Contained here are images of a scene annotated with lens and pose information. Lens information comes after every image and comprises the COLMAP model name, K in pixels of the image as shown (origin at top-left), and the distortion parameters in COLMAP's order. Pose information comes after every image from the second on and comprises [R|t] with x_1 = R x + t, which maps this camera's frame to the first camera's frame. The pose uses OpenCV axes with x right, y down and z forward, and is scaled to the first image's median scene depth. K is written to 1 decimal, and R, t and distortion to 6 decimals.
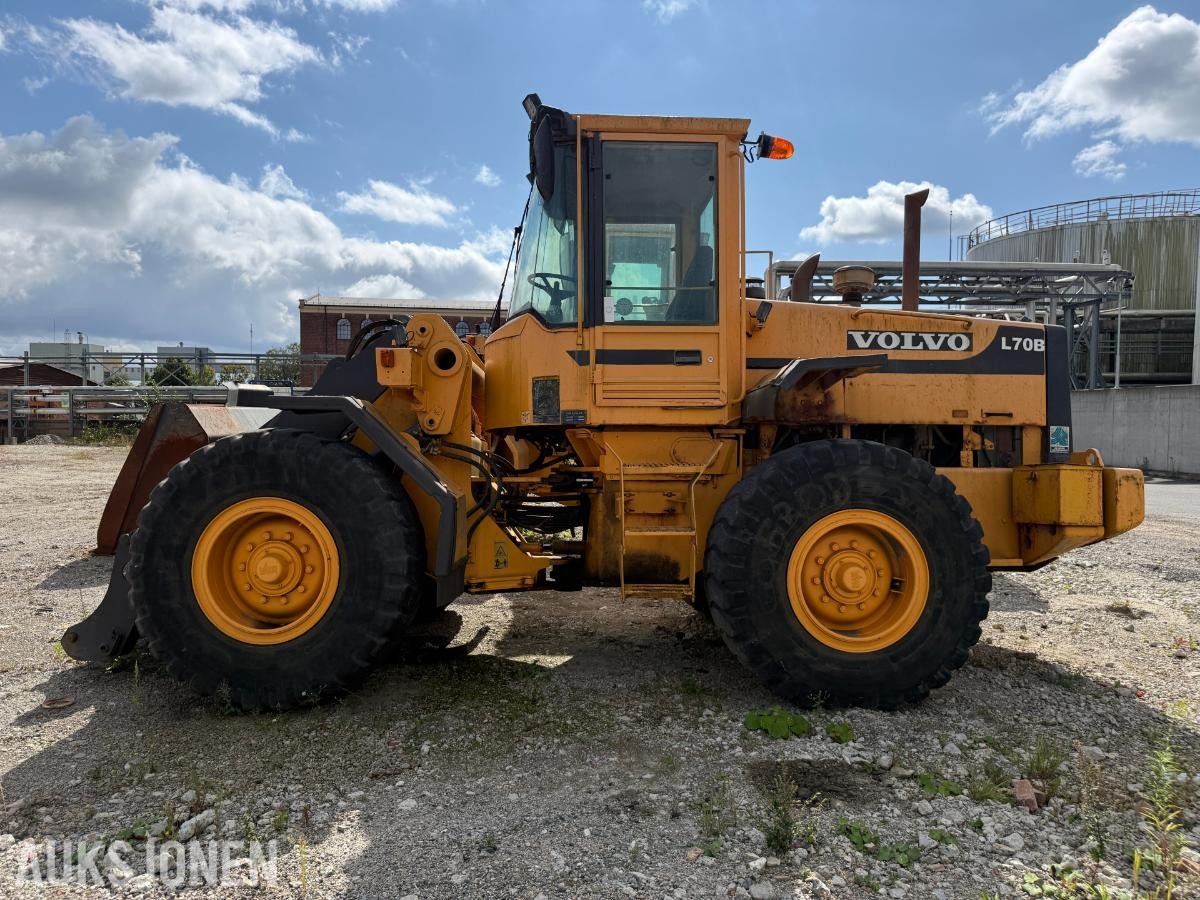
lens RADIAL K [[838.0, 0, 603.0], [0, 838.0, 451.3], [0, 0, 1]] dist [0.104410, -0.158600]
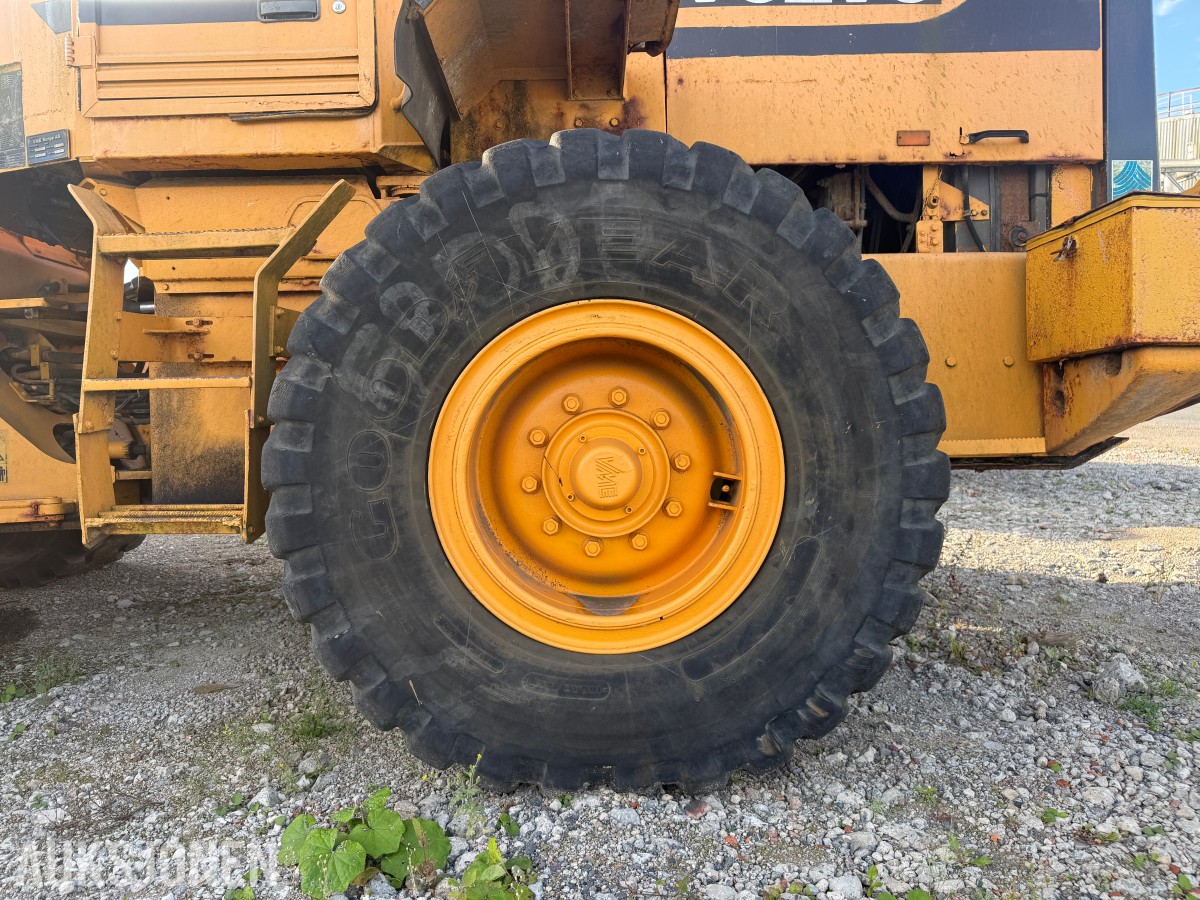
lens RADIAL K [[824.3, 0, 601.1], [0, 824.3, 451.5], [0, 0, 1]] dist [0.119375, -0.145910]
pose [[0.997456, -0.020510, -0.068271, 0.296129], [0.024031, 0.998402, 0.051153, 0.108867], [0.067112, -0.052663, 0.996355, 0.552201]]
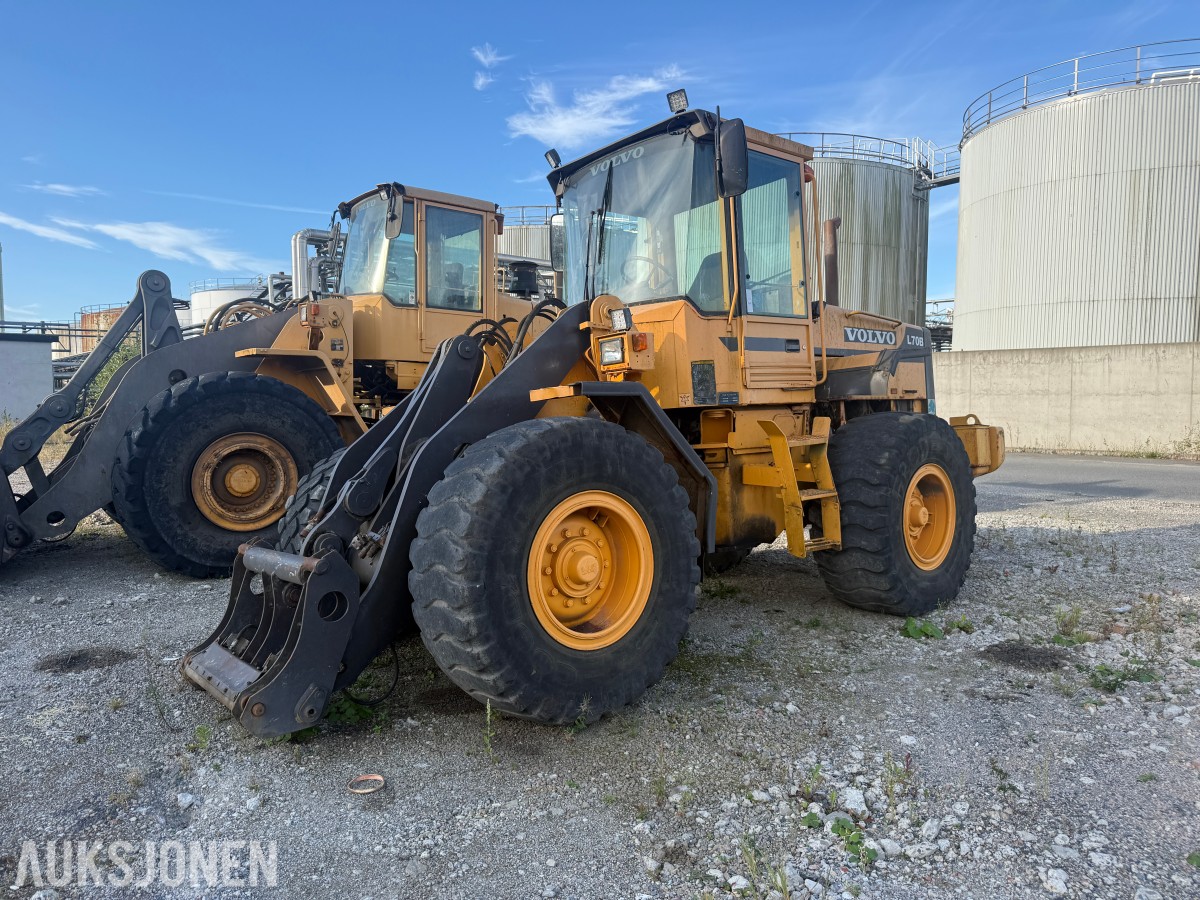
lens RADIAL K [[824.3, 0, 602.3], [0, 824.3, 447.6], [0, 0, 1]] dist [0.111456, -0.162888]
pose [[0.789037, -0.054106, 0.611959, -0.828463], [0.039943, 0.998525, 0.036783, -0.022792], [-0.613046, -0.004580, 0.790034, 0.248457]]
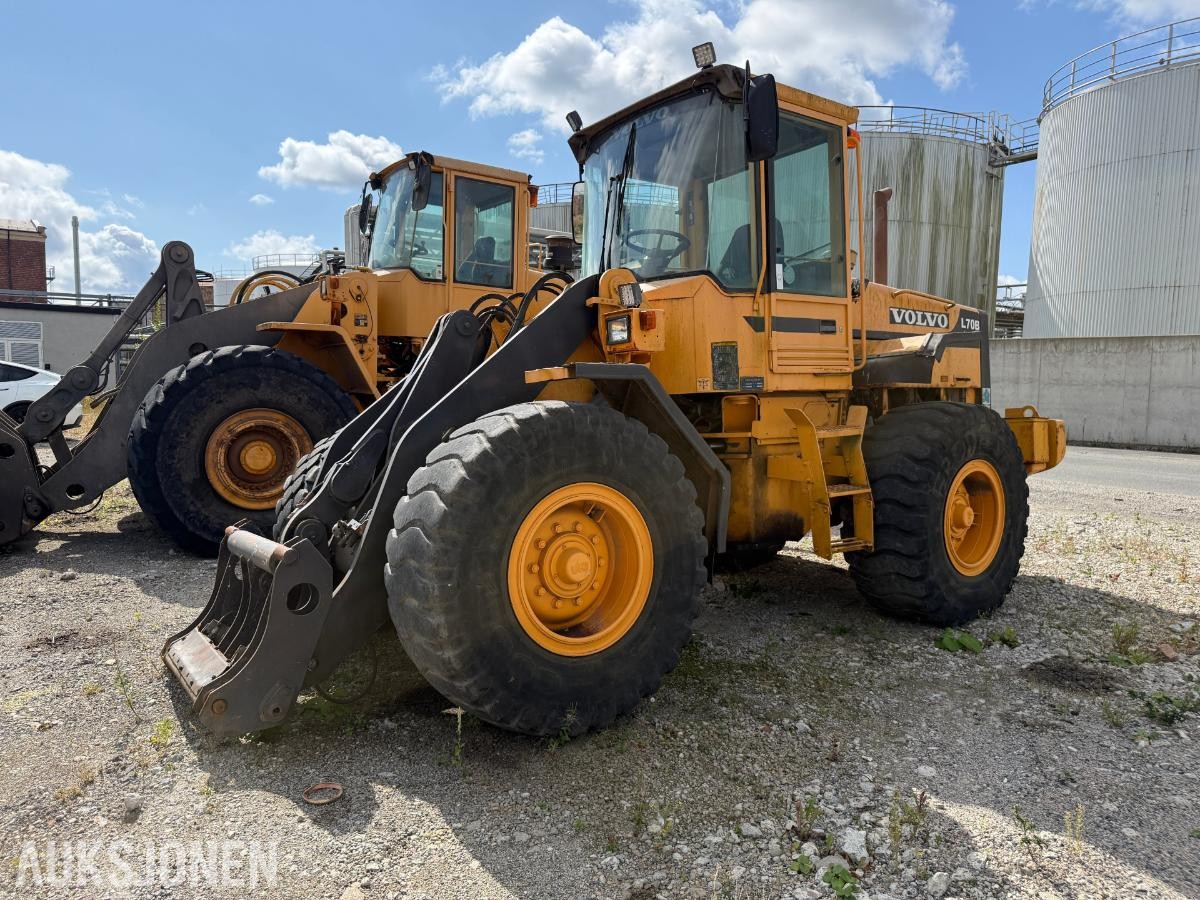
lens RADIAL K [[832.4, 0, 603.0], [0, 832.4, 453.6], [0, 0, 1]] dist [0.077695, -0.103135]
pose [[0.828829, -0.051077, 0.557166, -0.743339], [0.018852, 0.997808, 0.063429, -0.023937], [-0.559185, -0.042069, 0.827975, 0.270124]]
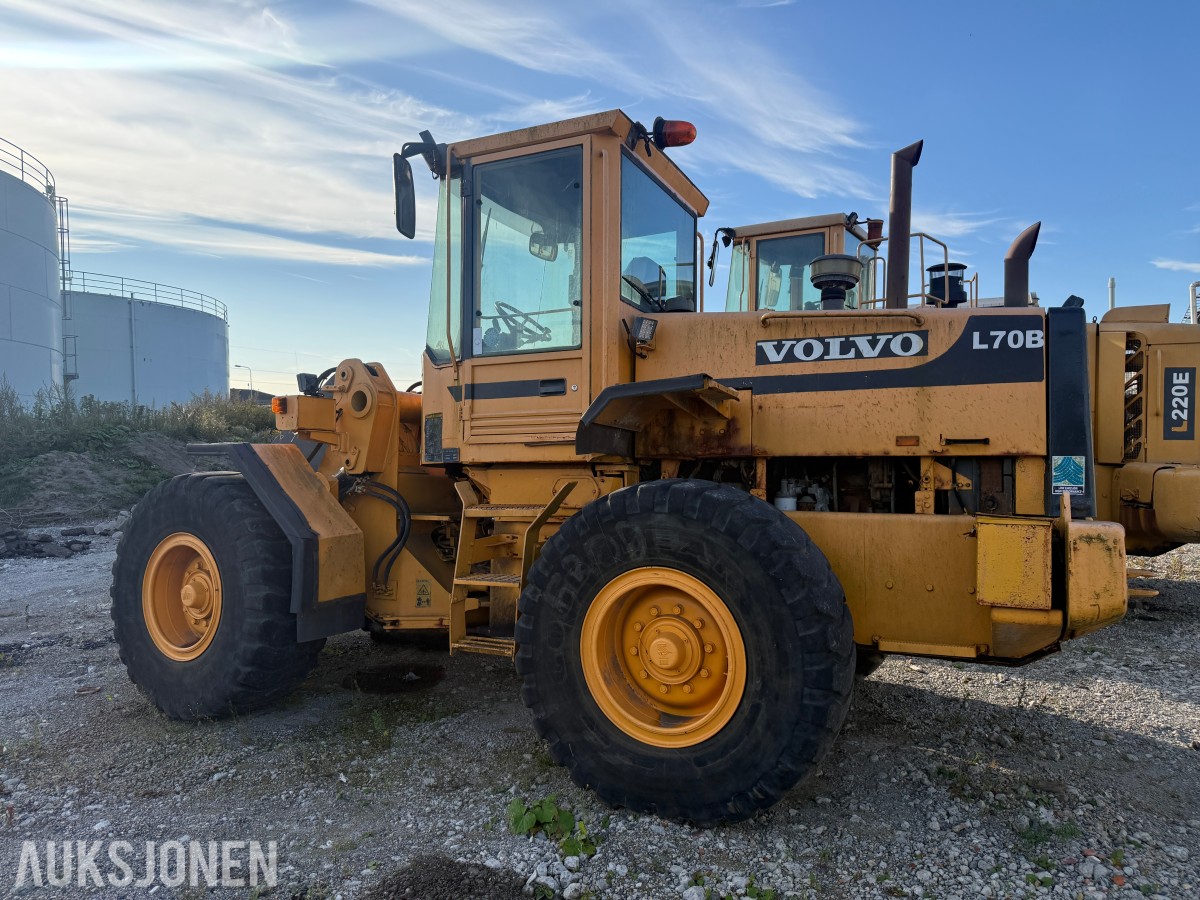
lens RADIAL K [[838.0, 0, 603.0], [0, 838.0, 451.3], [0, 0, 1]] dist [0.104410, -0.158600]
pose [[0.869131, -0.017774, -0.494262, 0.595642], [0.007968, 0.999728, -0.021941, -0.022972], [0.494517, 0.015131, 0.869036, 0.247020]]
